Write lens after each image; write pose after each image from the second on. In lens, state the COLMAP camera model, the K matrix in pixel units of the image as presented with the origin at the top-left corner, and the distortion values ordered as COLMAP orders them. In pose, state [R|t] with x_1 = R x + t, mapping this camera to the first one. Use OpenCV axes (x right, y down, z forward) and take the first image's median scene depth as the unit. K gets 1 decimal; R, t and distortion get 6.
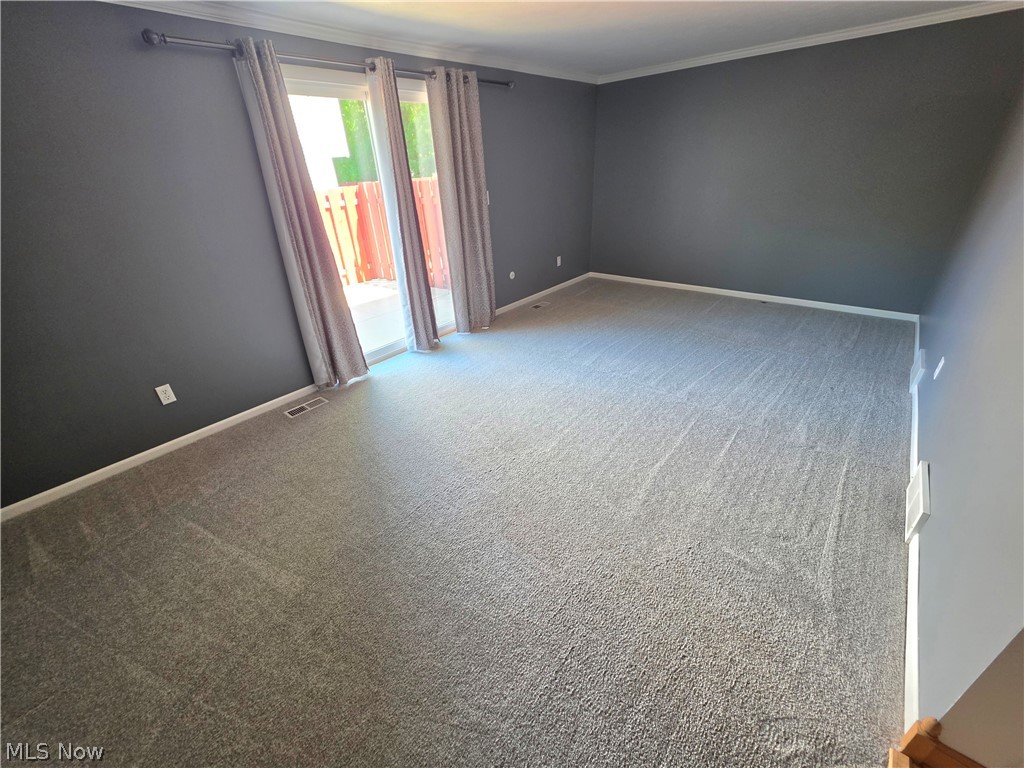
lens RADIAL K [[411.6, 0, 509.7], [0, 411.6, 386.7], [0, 0, 1]] dist [-0.006328, 0.001882]
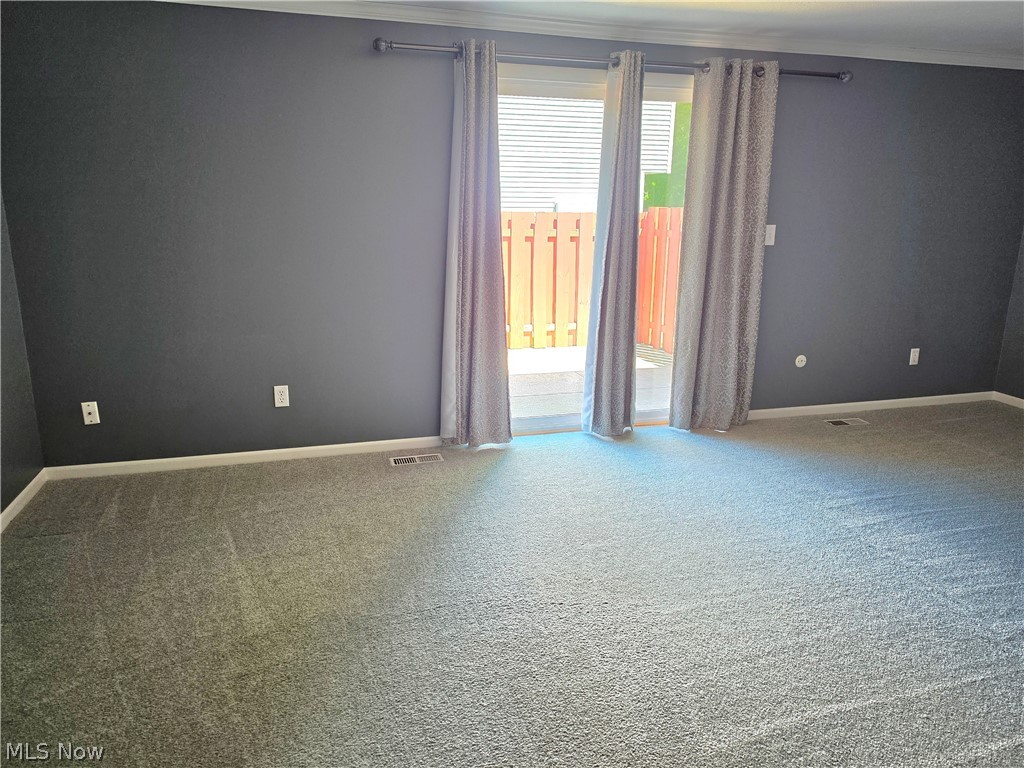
lens RADIAL K [[699.3, 0, 514.7], [0, 699.3, 375.8], [0, 0, 1]] dist [0.038939, -0.028202]
pose [[0.837868, 0.193876, -0.510284, 0.270541], [-0.307880, 0.939768, -0.148475, 0.037331], [0.450763, 0.281509, 0.847092, -0.050577]]
